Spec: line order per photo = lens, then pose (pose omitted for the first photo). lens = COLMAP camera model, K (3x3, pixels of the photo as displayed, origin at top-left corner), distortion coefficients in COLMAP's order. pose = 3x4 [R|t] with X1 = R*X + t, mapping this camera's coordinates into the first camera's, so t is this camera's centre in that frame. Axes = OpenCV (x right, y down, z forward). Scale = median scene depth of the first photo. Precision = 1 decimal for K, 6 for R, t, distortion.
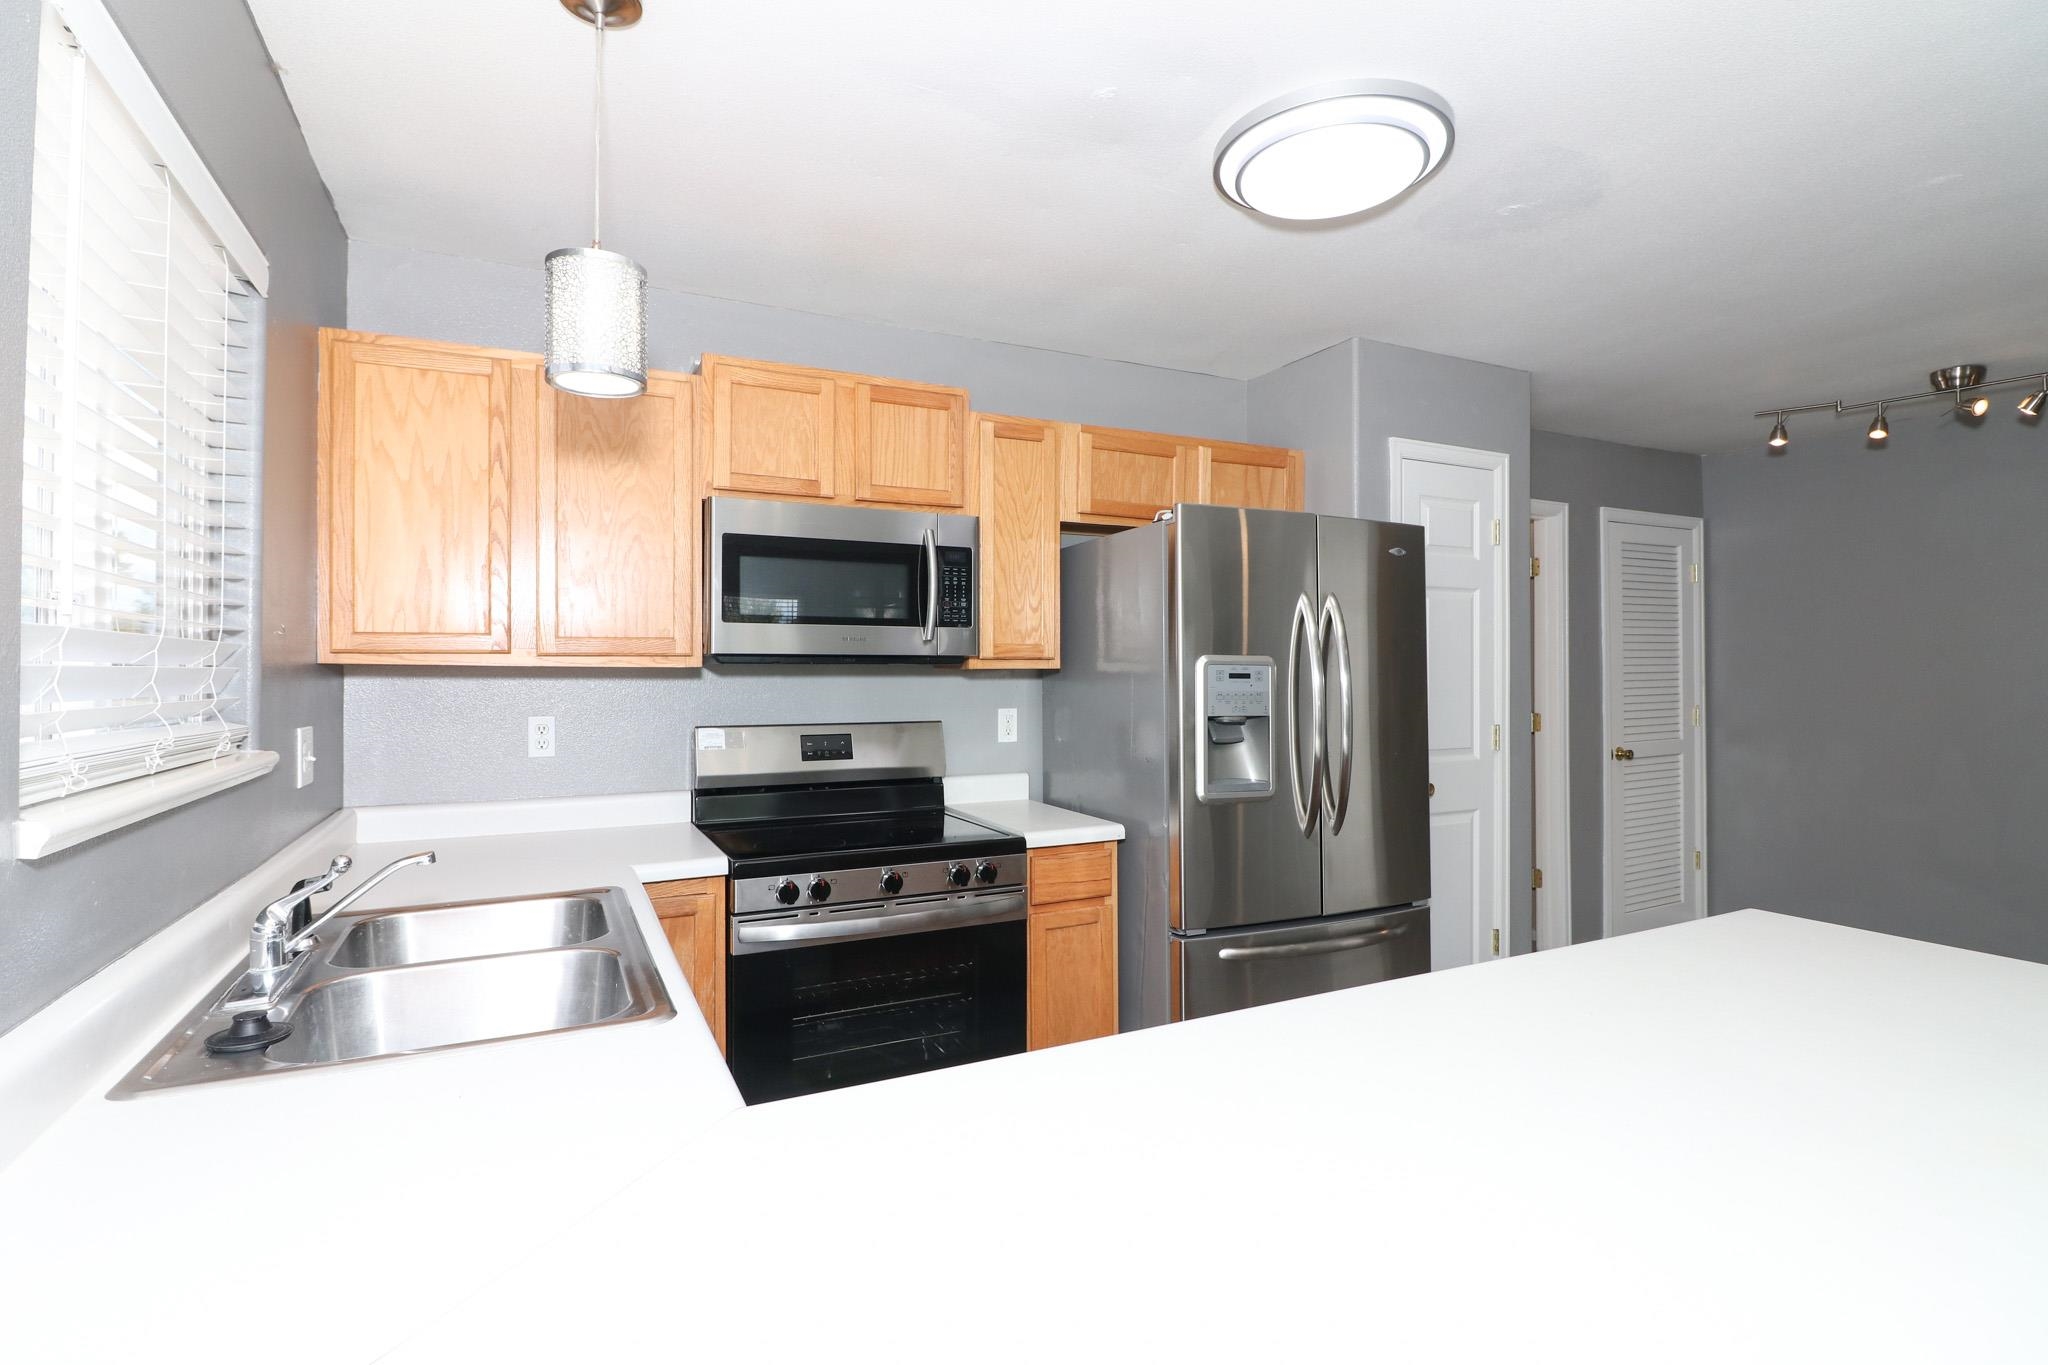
lens RADIAL K [[962.7, 0, 1002.3], [0, 962.7, 664.6], [0, 0, 1]] dist [-0.003263, -0.010648]
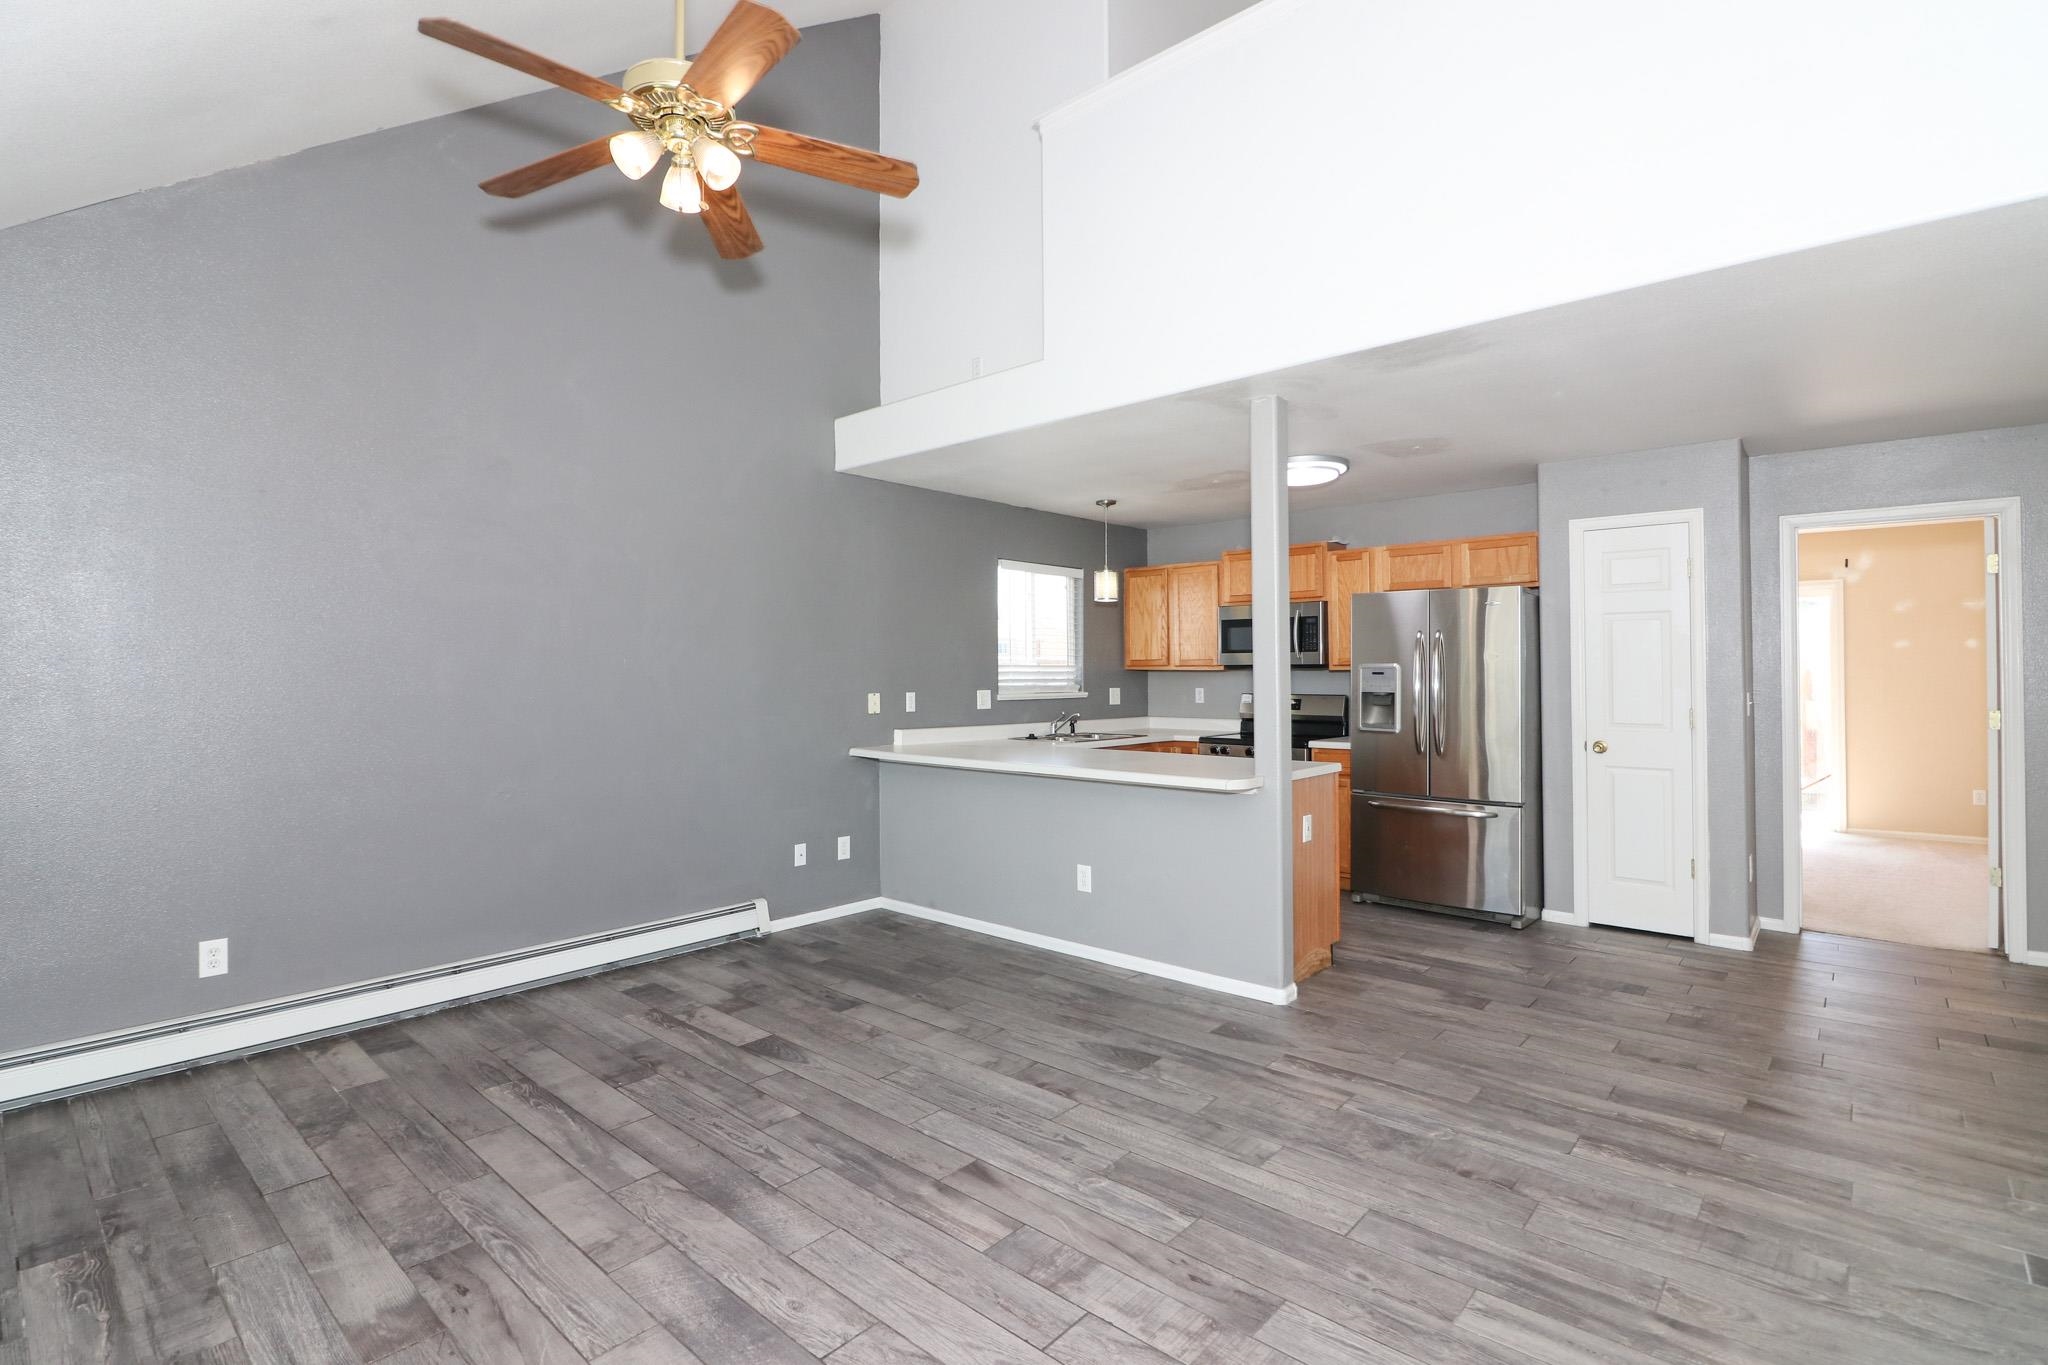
lens RADIAL K [[962.7, 0, 1010.2], [0, 962.7, 665.8], [0, 0, 1]] dist [-0.003263, -0.010648]
pose [[0.380496, -0.006998, -0.924756, 1.769316], [0.010757, 0.999937, -0.003141, -0.006034], [0.924720, -0.008753, 0.380548, -0.512223]]
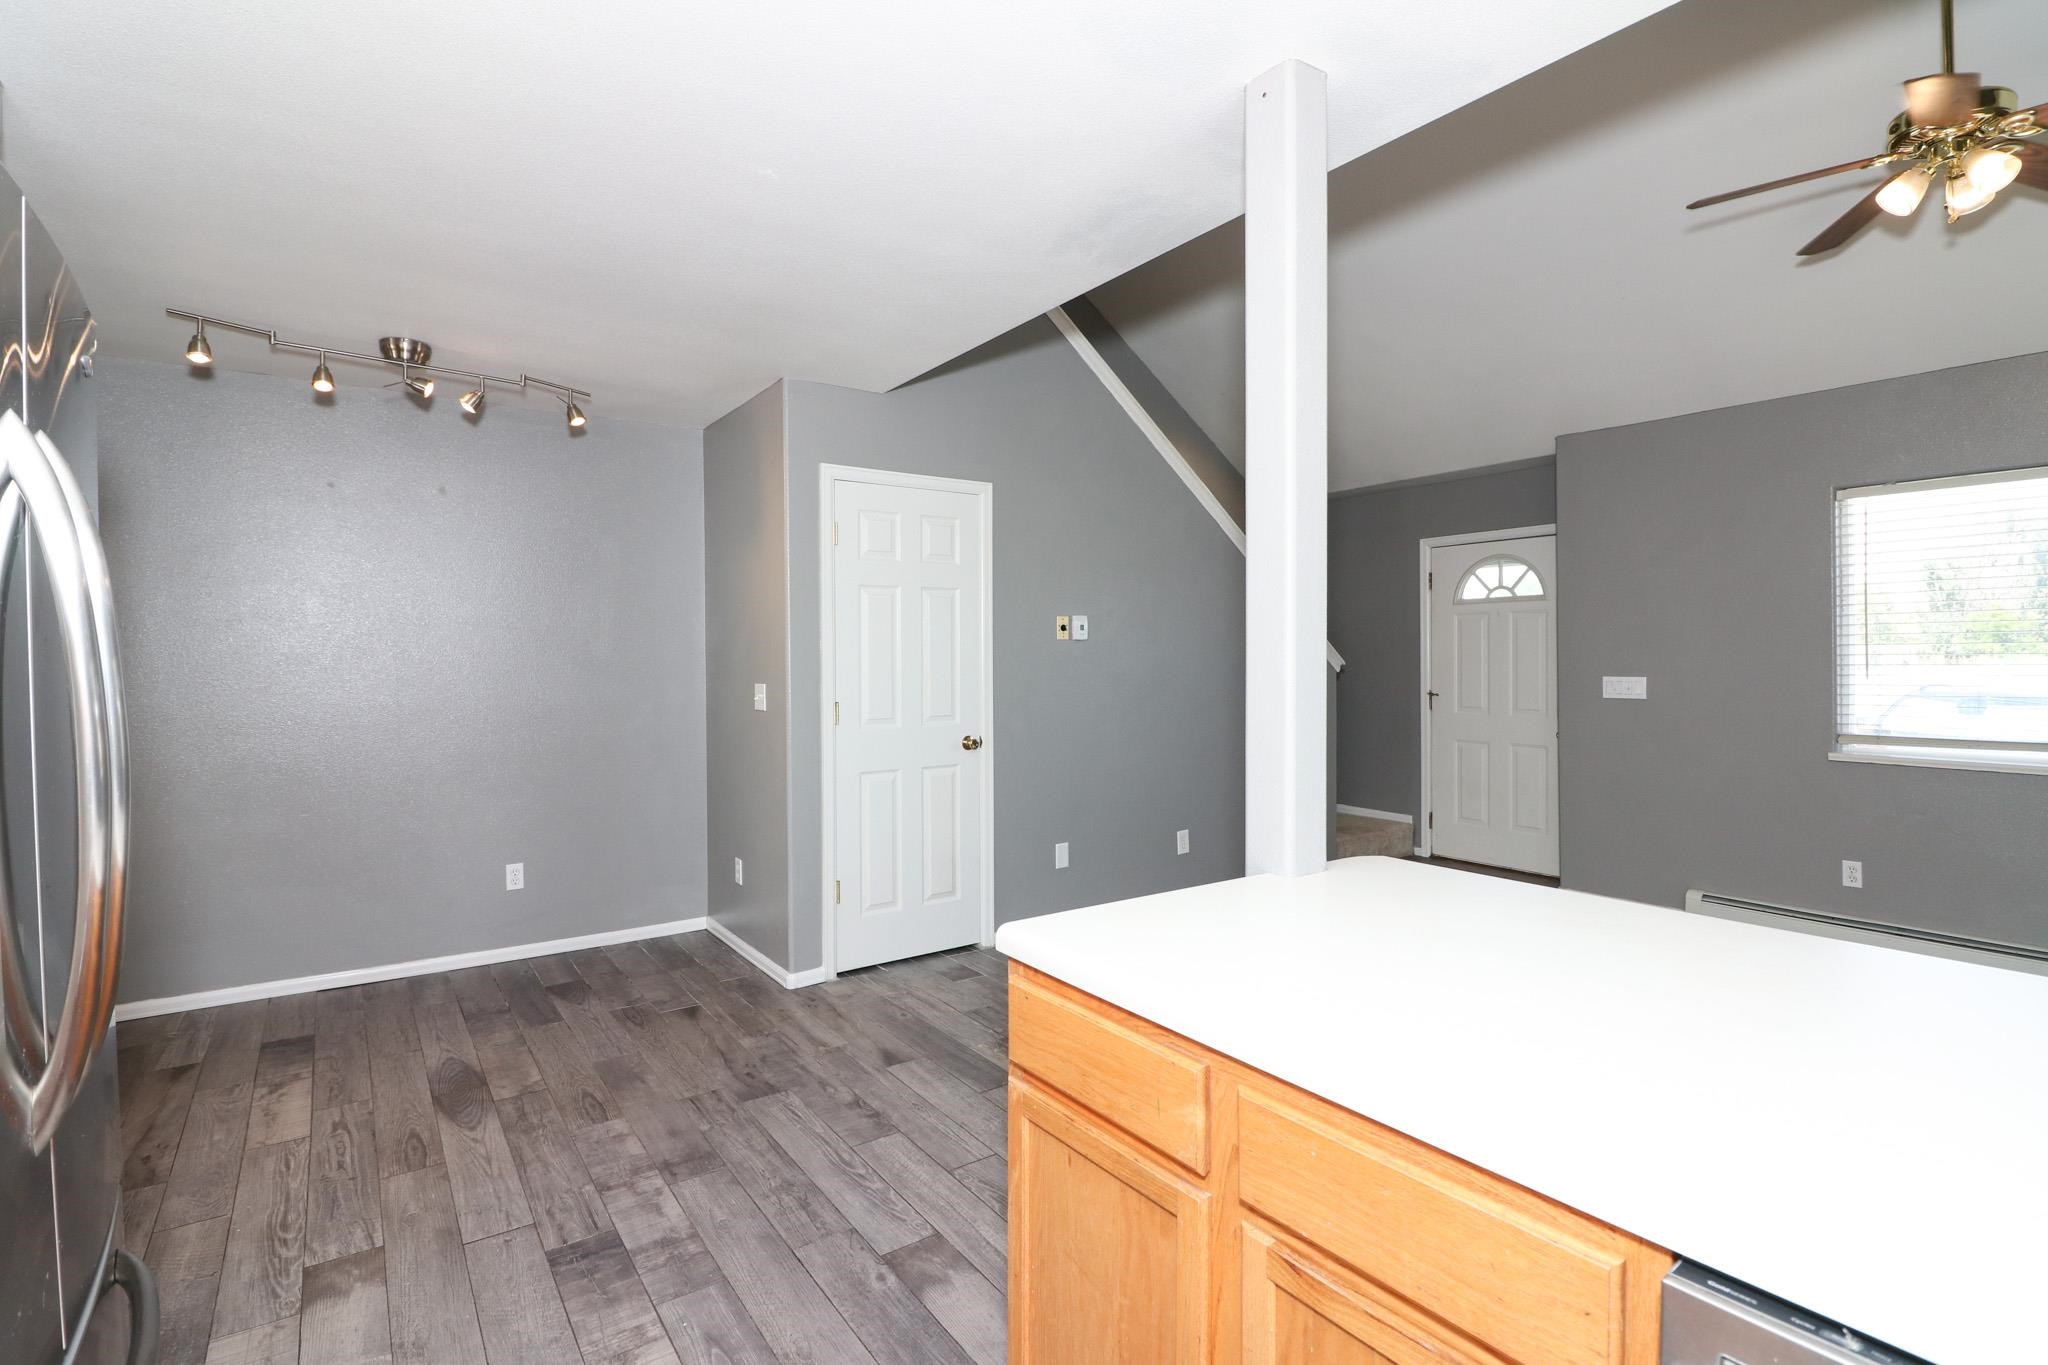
lens RADIAL K [[962.7, 0, 1011.5], [0, 962.7, 664.2], [0, 0, 1]] dist [-0.003263, -0.010648]
pose [[-0.157372, -0.004470, 0.987529, -0.051924], [-0.002415, 0.999989, 0.004142, 0.008010], [-0.987536, -0.001733, -0.157381, 0.695218]]
